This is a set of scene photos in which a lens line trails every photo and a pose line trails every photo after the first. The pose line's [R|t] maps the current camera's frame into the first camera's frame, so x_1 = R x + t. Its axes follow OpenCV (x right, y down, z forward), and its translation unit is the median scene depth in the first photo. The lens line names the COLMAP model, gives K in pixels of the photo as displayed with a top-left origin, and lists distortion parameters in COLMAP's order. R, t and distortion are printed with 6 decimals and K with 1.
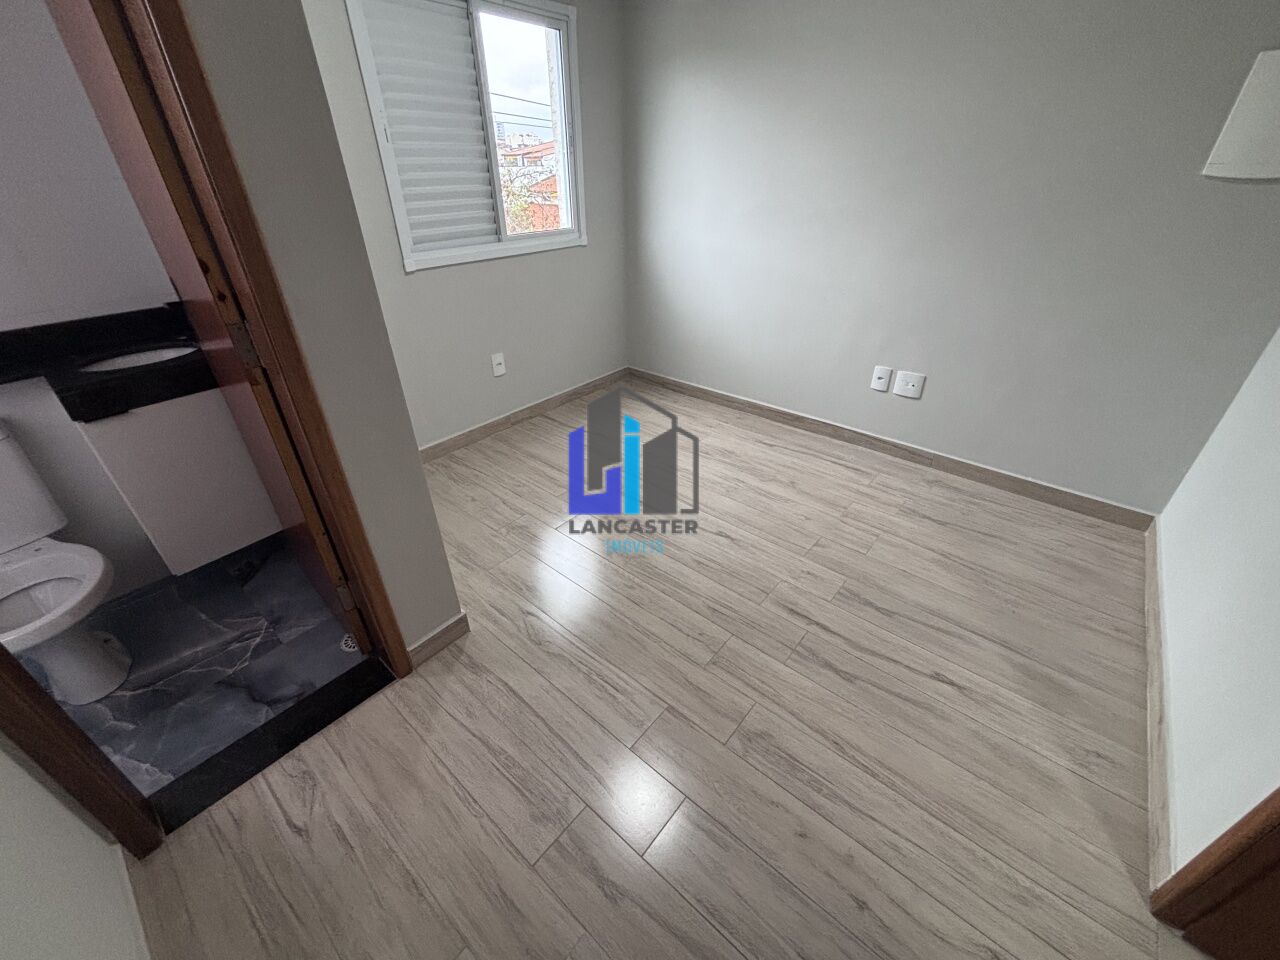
lens RADIAL K [[514.1, 0, 638.7], [0, 514.1, 477.4], [0, 0, 1]] dist [-0.000608, 0.000237]
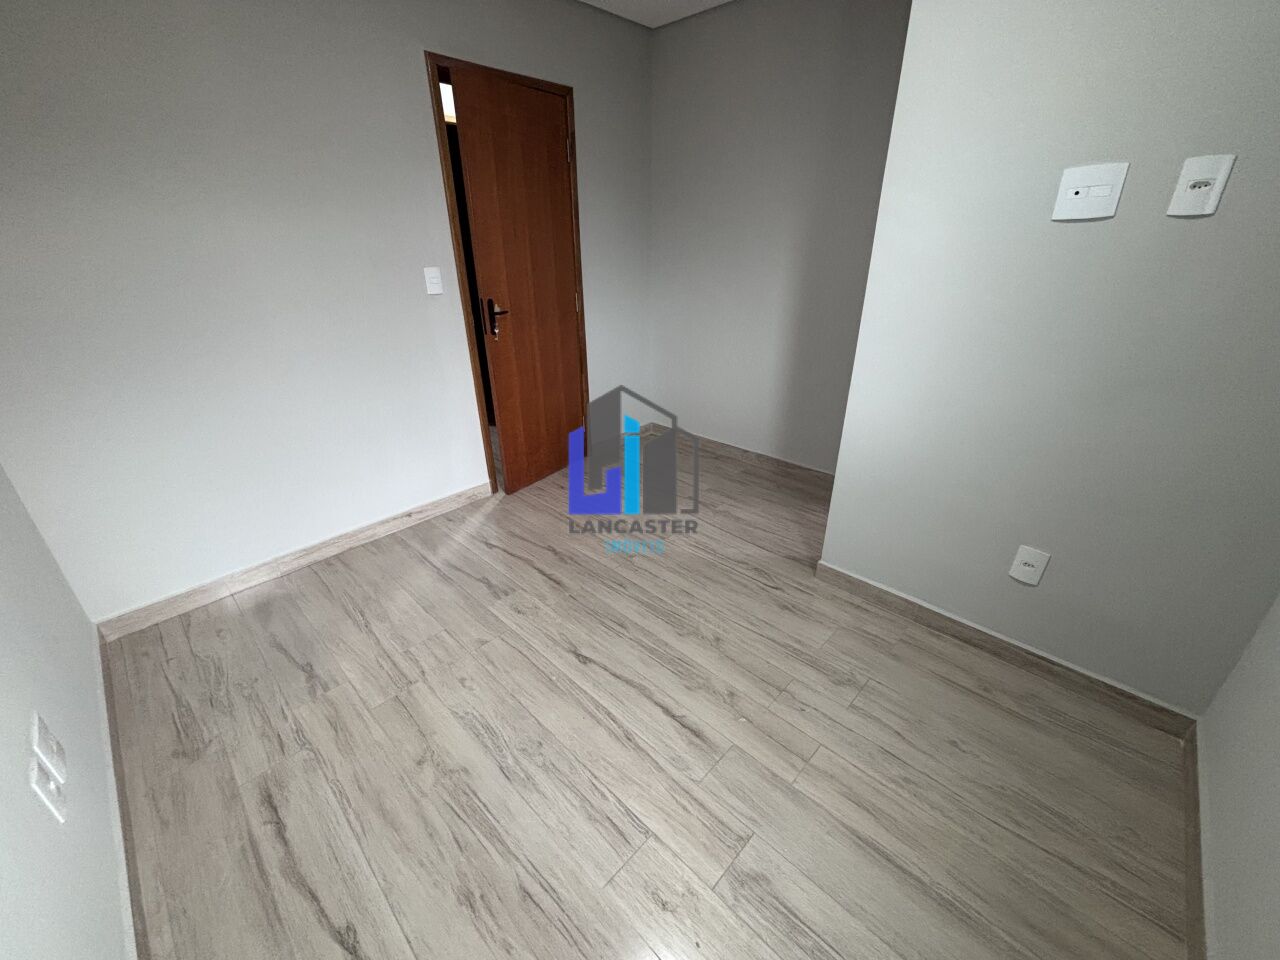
lens RADIAL K [[514.1, 0, 638.7], [0, 514.1, 477.4], [0, 0, 1]] dist [-0.000608, 0.000237]
pose [[-0.997858, -0.009296, 0.064750, 0.025852], [0.048704, 0.555220, 0.830276, -0.815241], [-0.043669, 0.831652, -0.553578, 1.338316]]
